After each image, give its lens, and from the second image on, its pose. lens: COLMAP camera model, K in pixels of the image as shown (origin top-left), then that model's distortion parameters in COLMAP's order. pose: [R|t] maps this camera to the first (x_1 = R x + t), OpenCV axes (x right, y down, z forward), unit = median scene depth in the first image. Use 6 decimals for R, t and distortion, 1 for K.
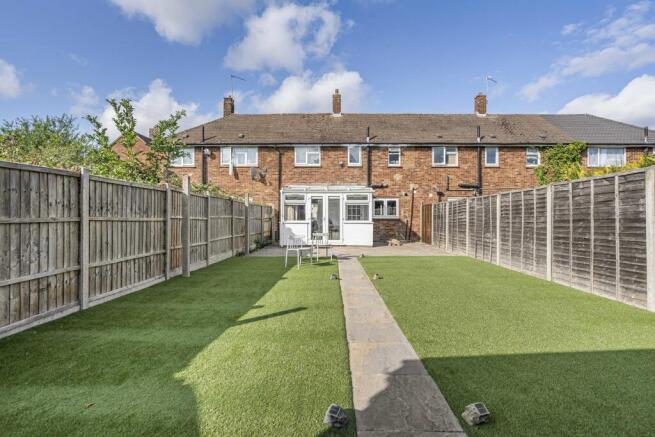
lens RADIAL K [[300.4, 0, 326.6], [0, 300.4, 218.1], [0, 0, 1]] dist [-0.009138, 0.002558]
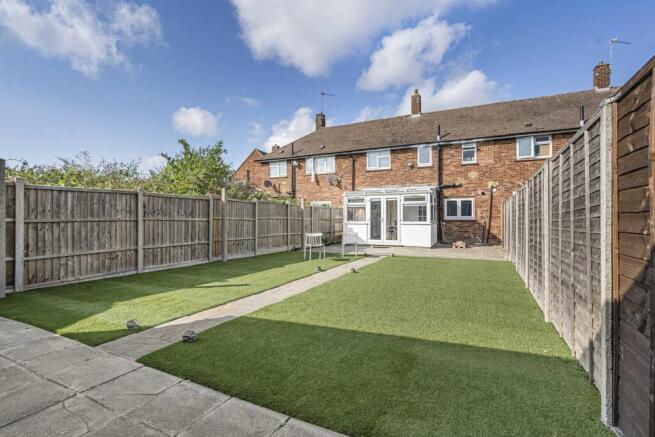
lens RADIAL K [[300.4, 0, 334.1], [0, 300.4, 219.5], [0, 0, 1]] dist [-0.009138, 0.002558]
pose [[0.910622, -0.000786, -0.413240, 0.267833], [0.000394, 0.999999, -0.001034, 0.002564], [0.413241, 0.000779, 0.910622, -0.022609]]
